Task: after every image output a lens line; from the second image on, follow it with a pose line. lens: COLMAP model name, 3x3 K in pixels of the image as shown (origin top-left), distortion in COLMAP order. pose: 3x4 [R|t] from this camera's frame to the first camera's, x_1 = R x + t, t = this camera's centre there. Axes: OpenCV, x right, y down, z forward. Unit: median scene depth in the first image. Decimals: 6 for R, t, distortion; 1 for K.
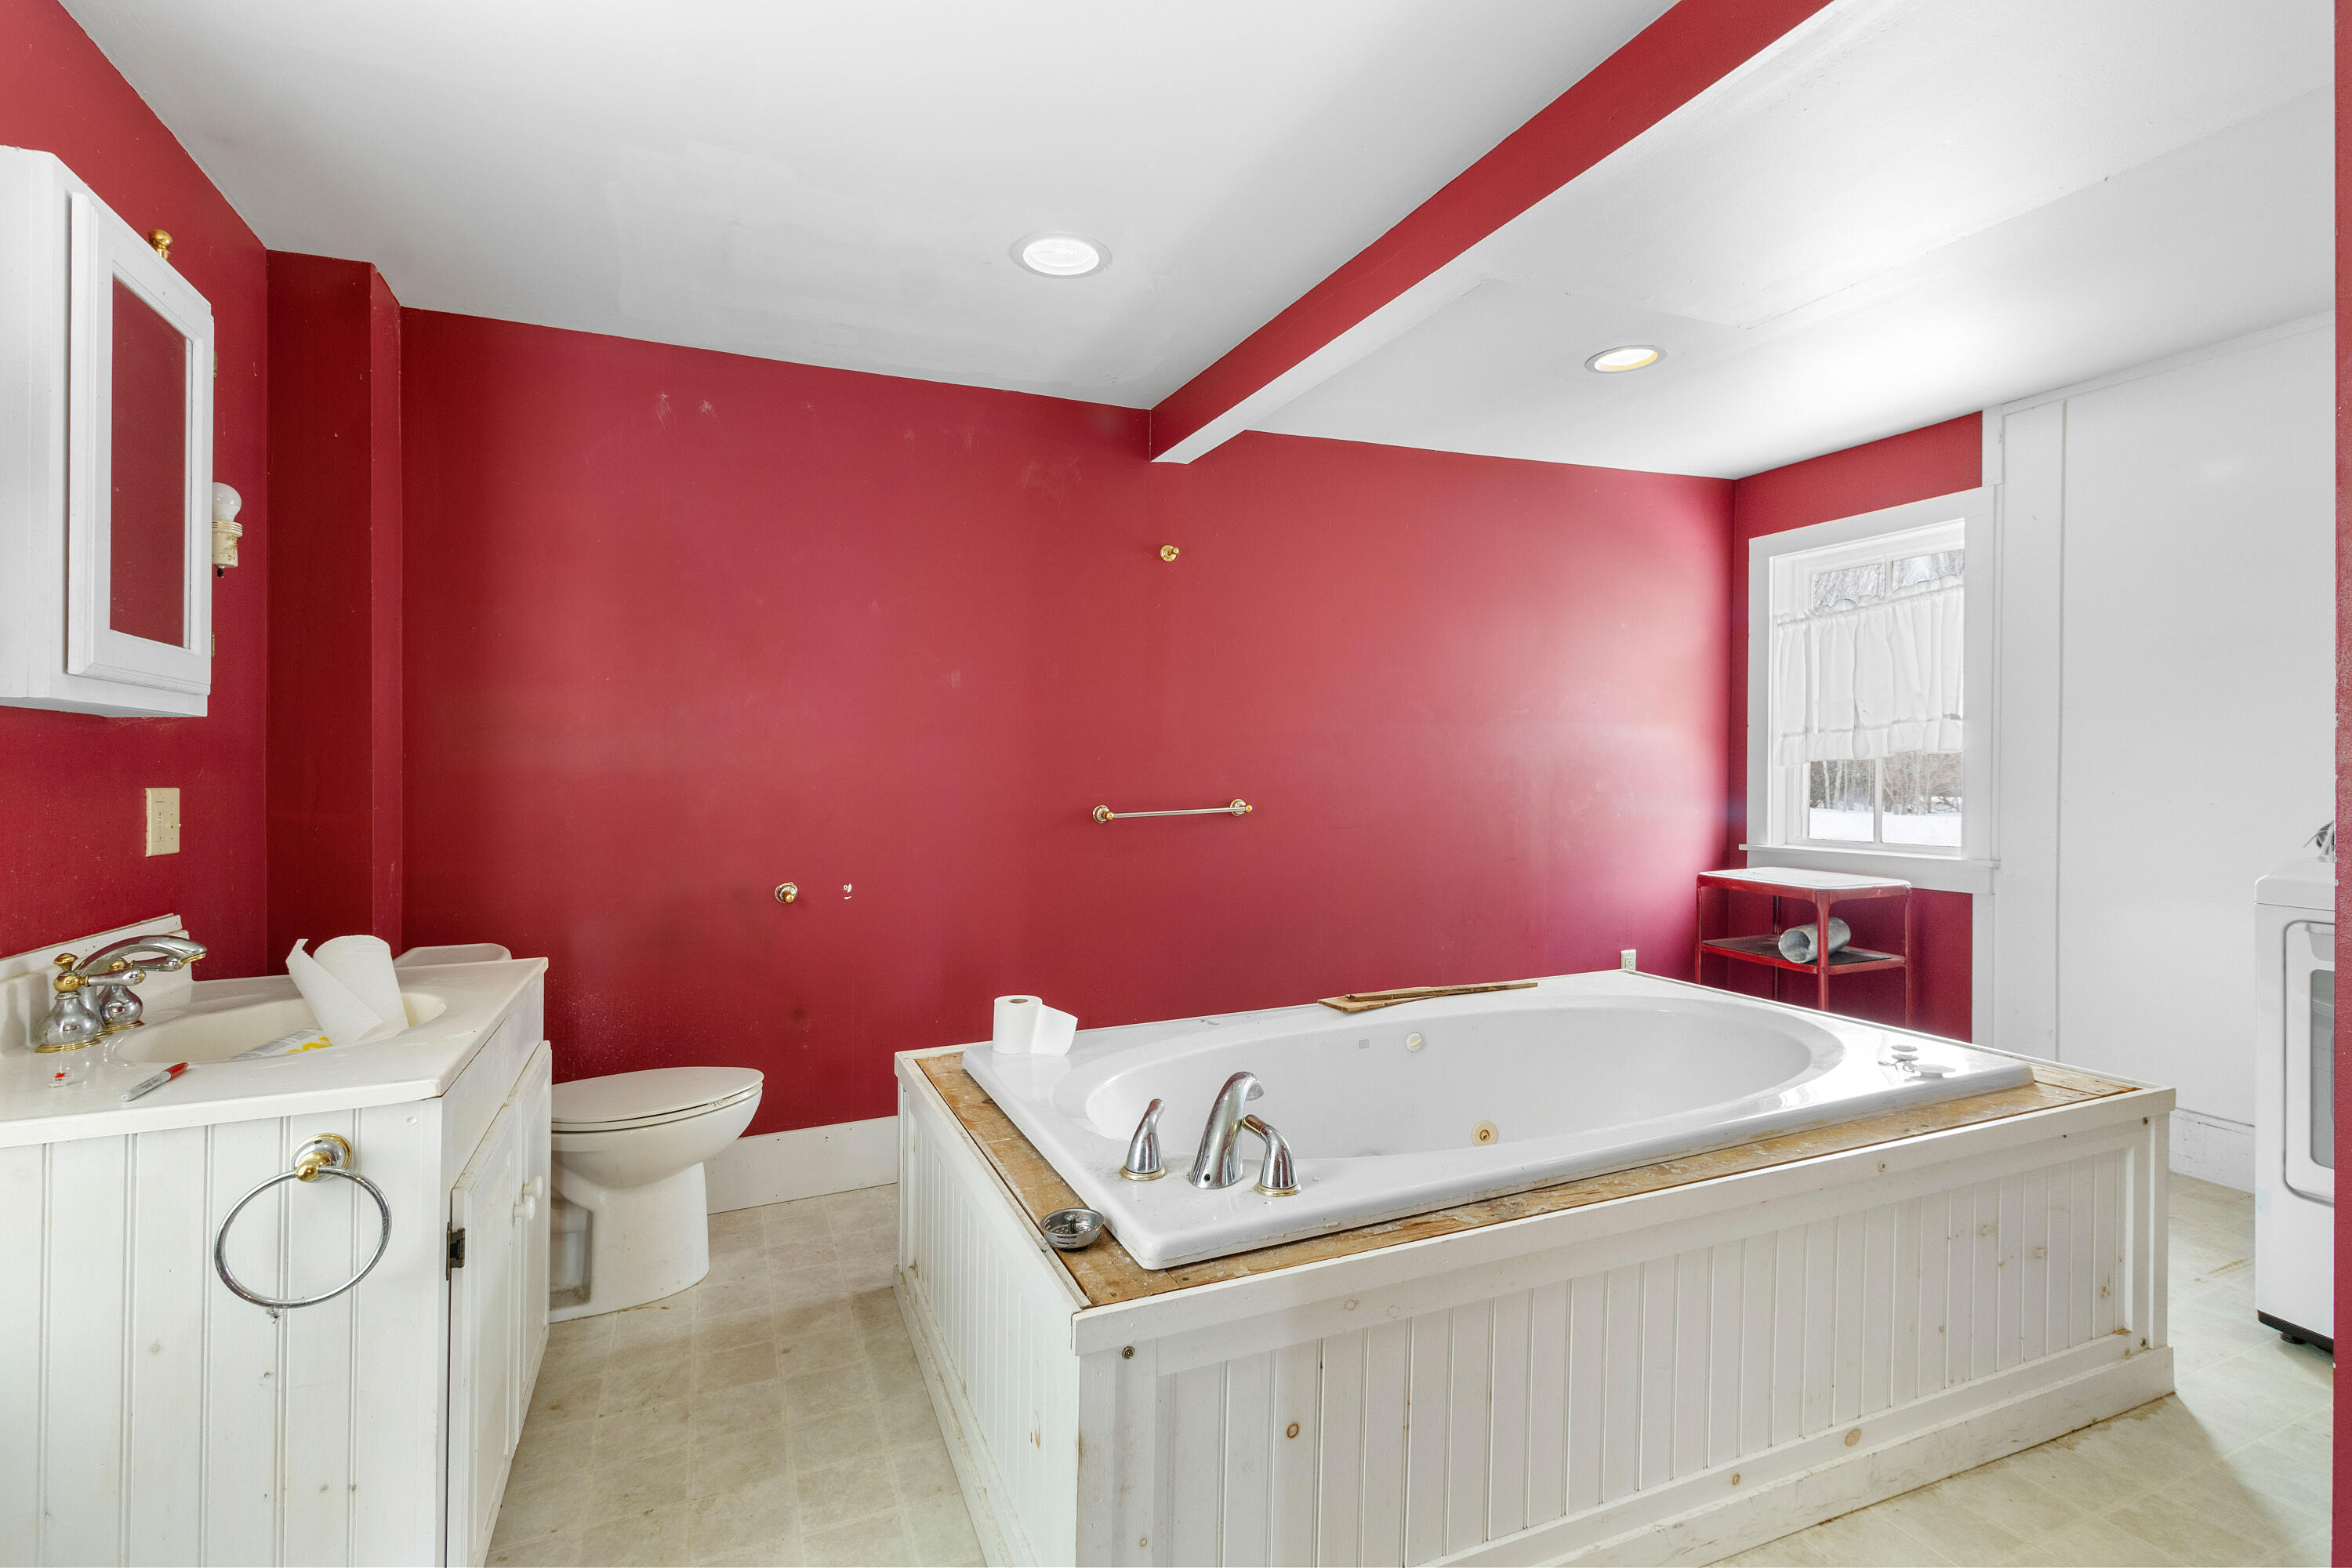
lens RADIAL K [[1102.8, 0, 1176.4], [0, 1102.8, 774.3], [0, 0, 1]] dist [0.003941, 0.001802]
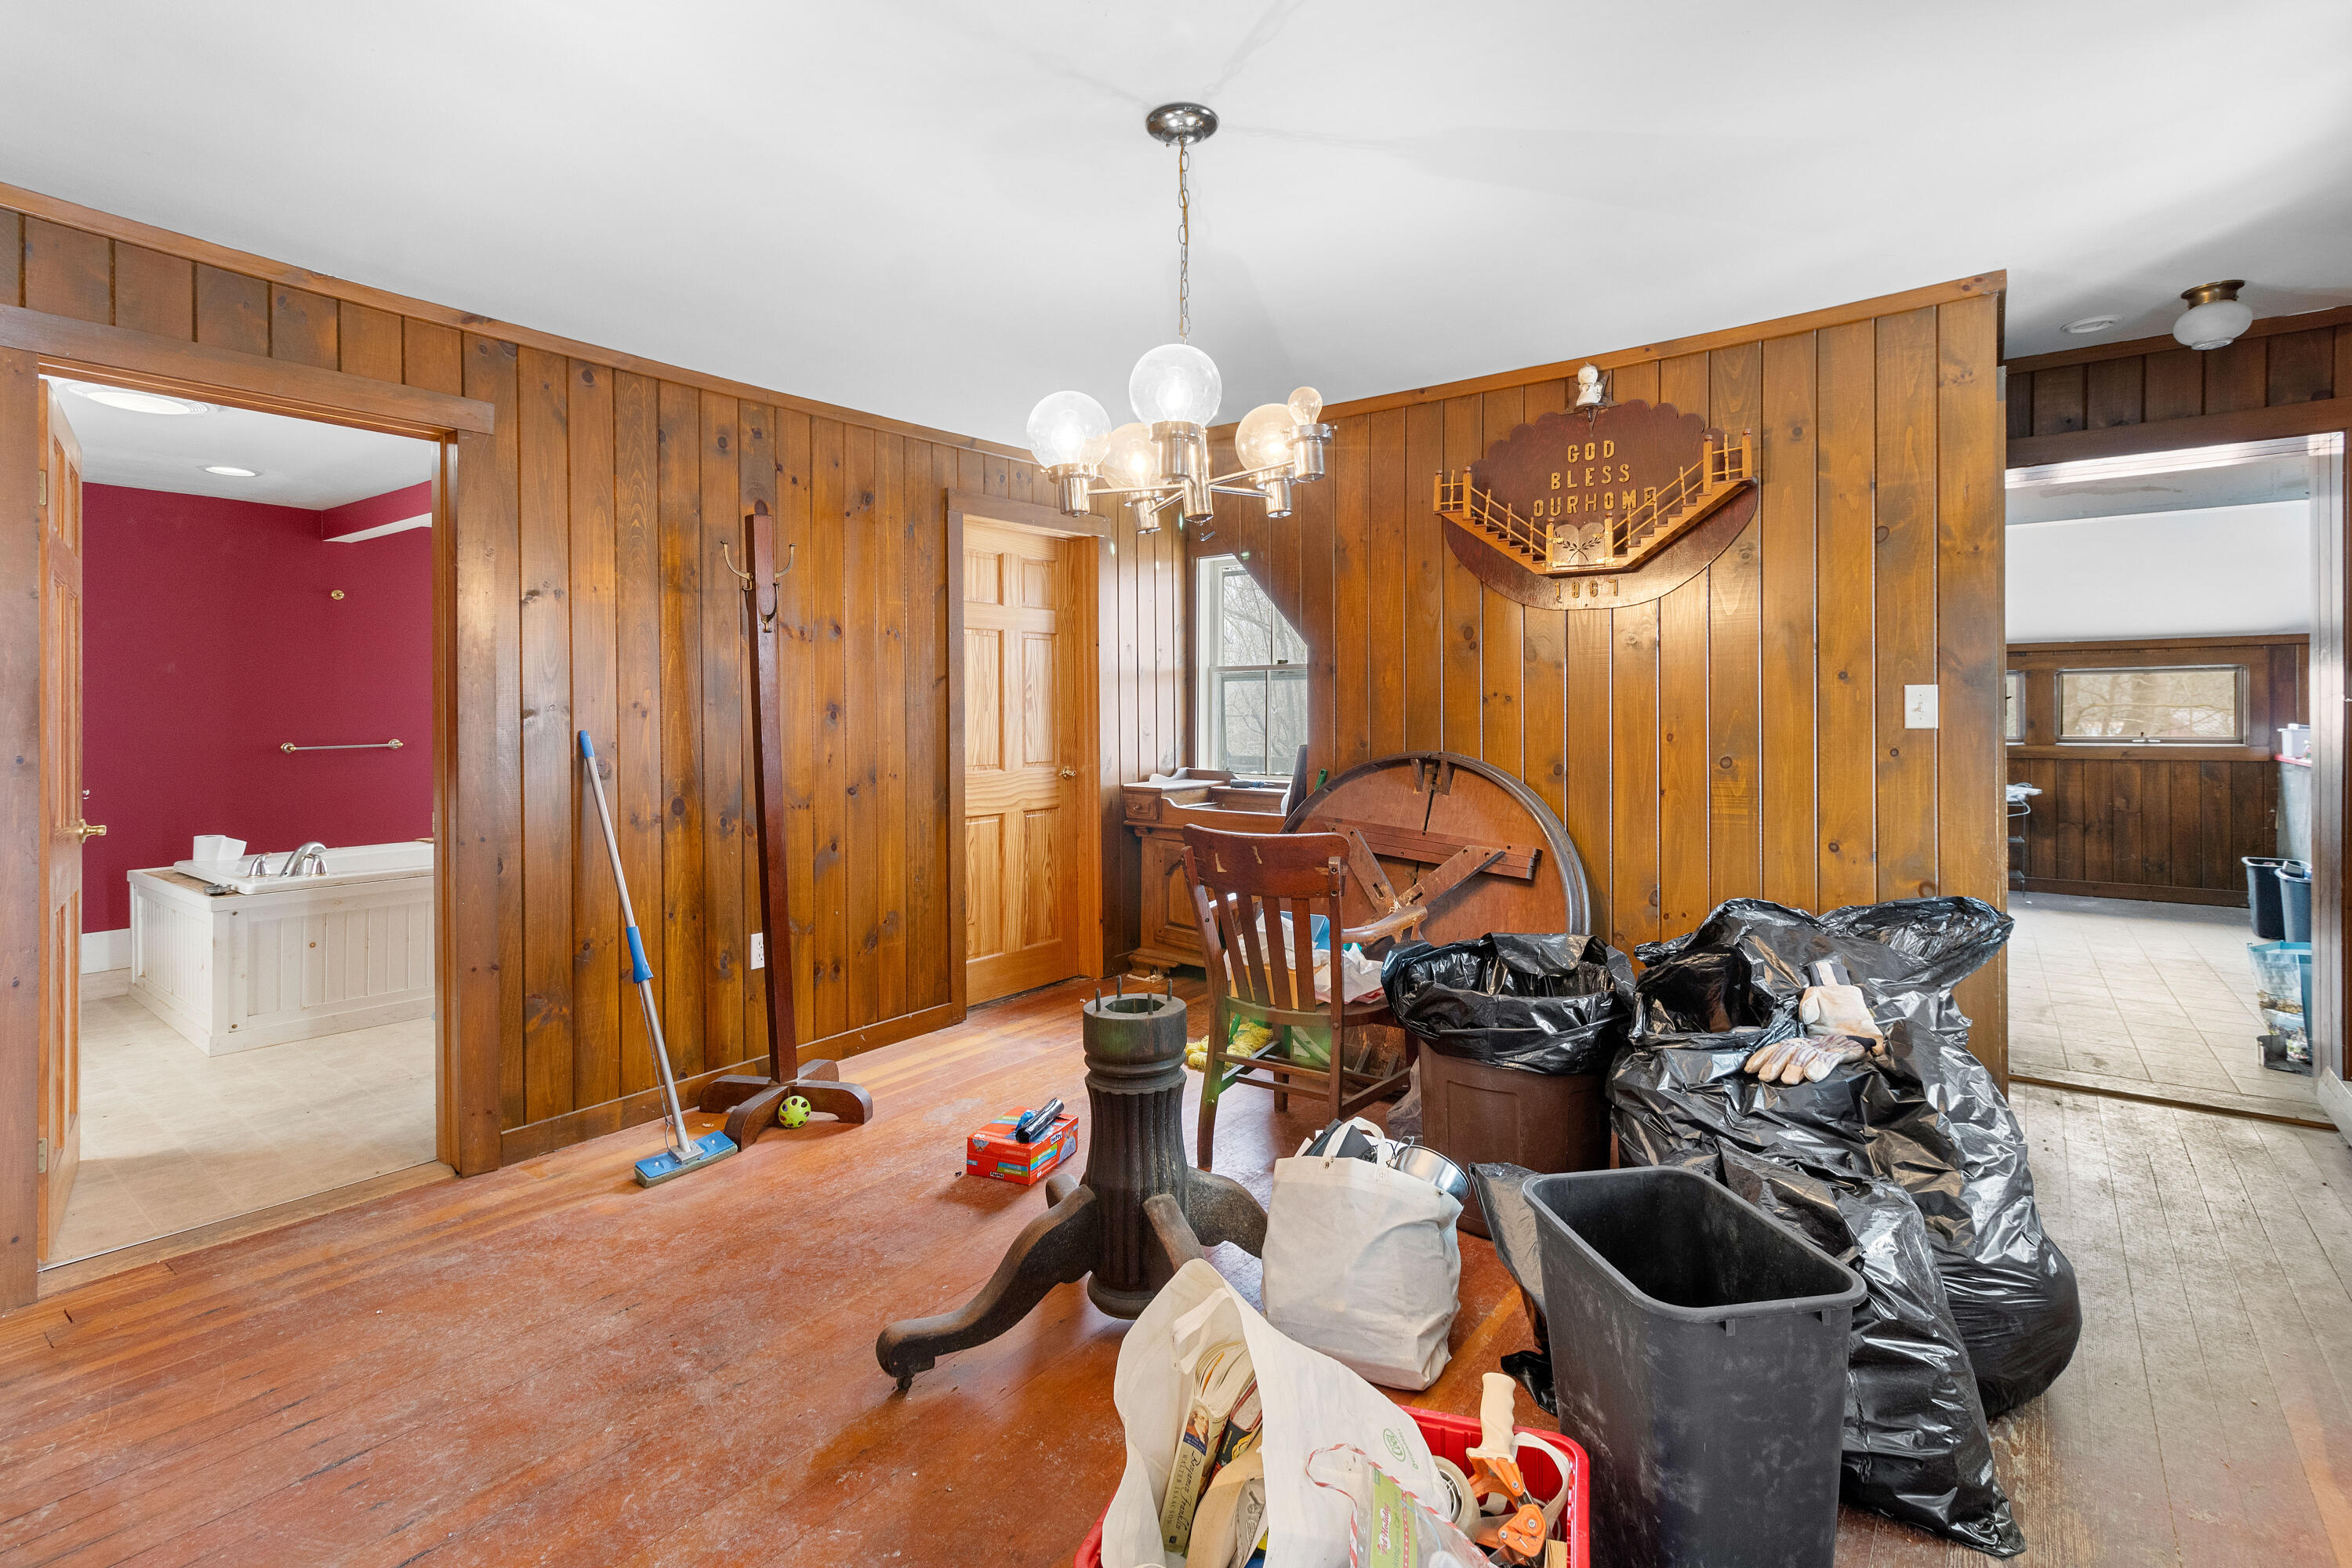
lens RADIAL K [[1102.8, 0, 1180.4], [0, 1102.8, 721.0], [0, 0, 1]] dist [0.003941, 0.001802]
pose [[0.866537, -0.010095, 0.499010, 0.406922], [0.008278, 0.999949, 0.005853, -0.006696], [-0.499044, -0.000941, 0.866576, -1.727702]]
